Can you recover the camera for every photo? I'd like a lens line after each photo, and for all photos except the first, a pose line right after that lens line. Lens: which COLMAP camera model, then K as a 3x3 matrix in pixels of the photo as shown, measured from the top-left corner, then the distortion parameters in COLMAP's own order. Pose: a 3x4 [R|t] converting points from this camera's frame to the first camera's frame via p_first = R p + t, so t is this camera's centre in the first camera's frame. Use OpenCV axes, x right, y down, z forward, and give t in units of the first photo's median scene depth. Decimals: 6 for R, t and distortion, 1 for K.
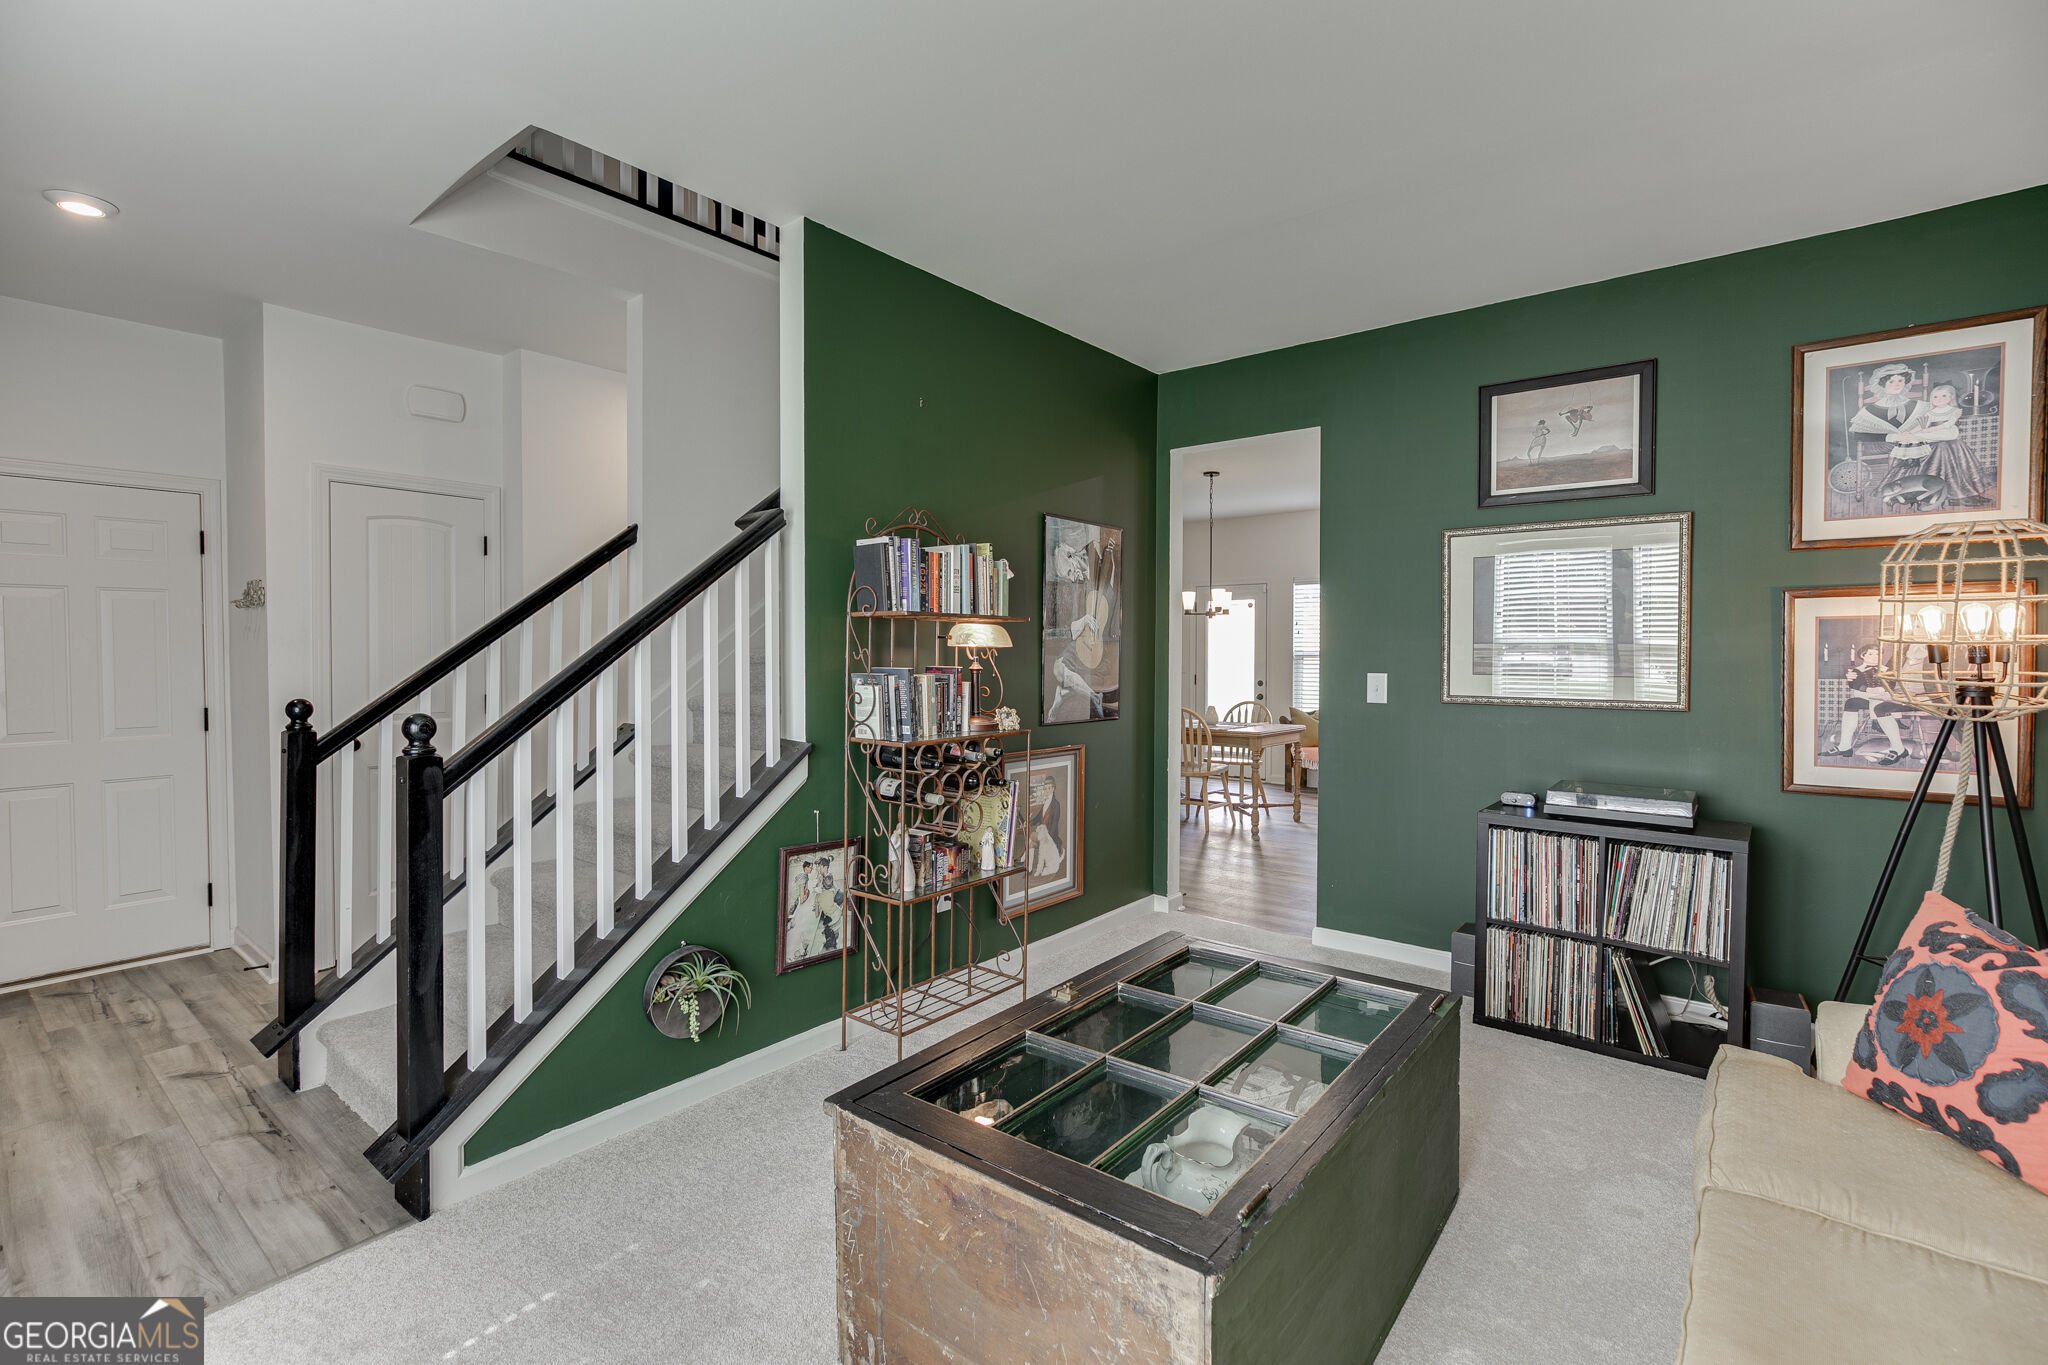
lens RADIAL K [[920.9, 0, 1033.4], [0, 920.9, 669.2], [0, 0, 1]] dist [-0.007642, 0.005778]
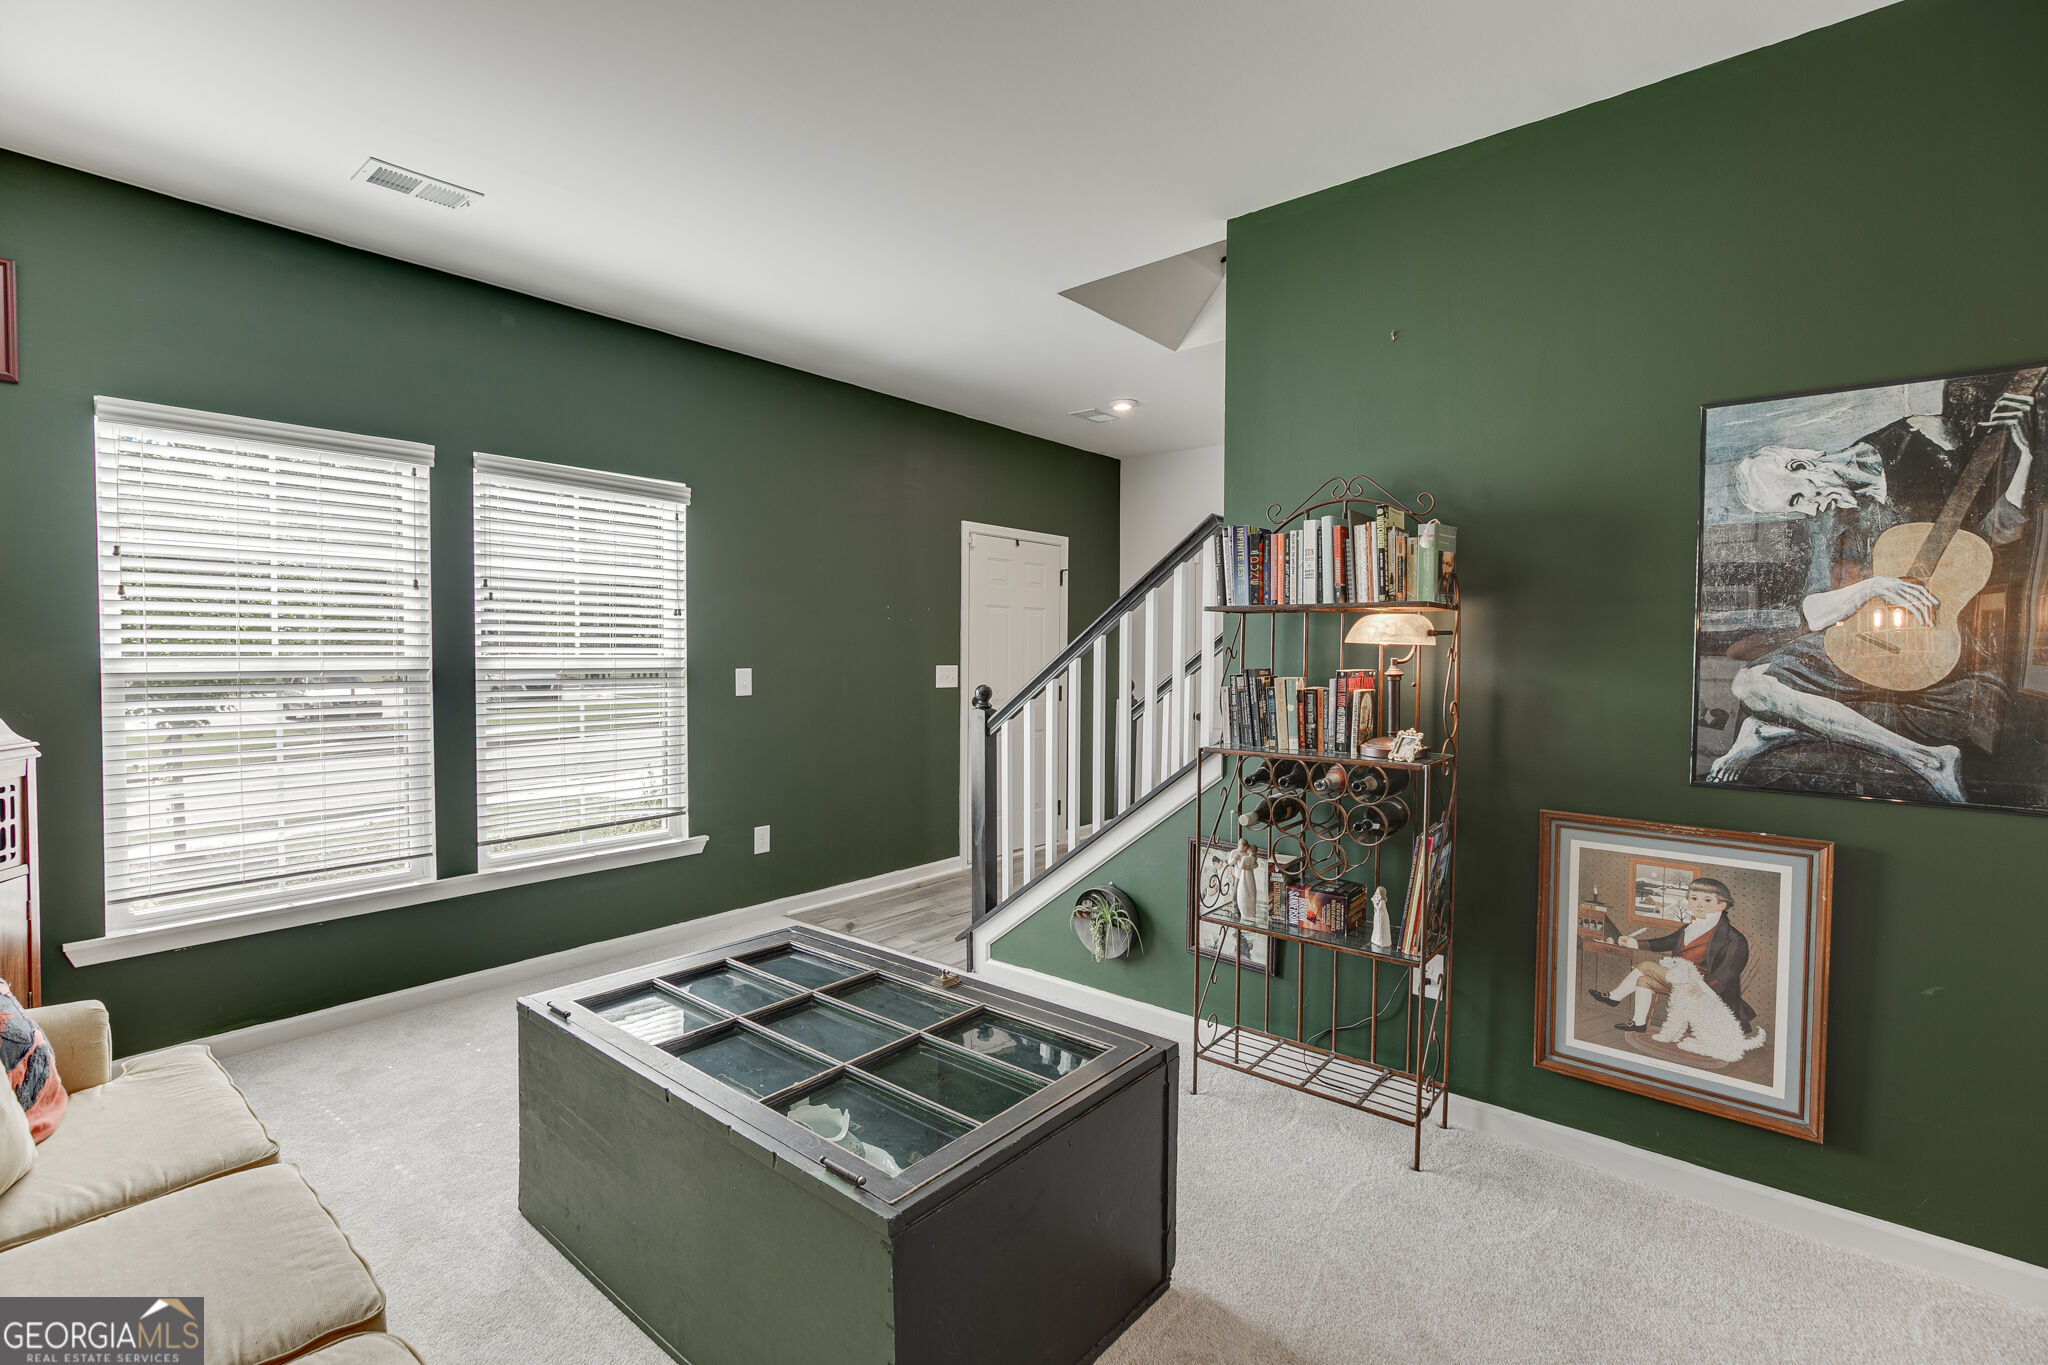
lens RADIAL K [[920.9, 0, 1028.8], [0, 920.9, 683.1], [0, 0, 1]] dist [-0.007642, 0.005778]
pose [[-0.020949, 0.027845, -0.999393, 1.279788], [-0.027156, 0.999227, 0.028409, -0.012988], [0.999412, 0.027734, -0.020177, 1.336186]]
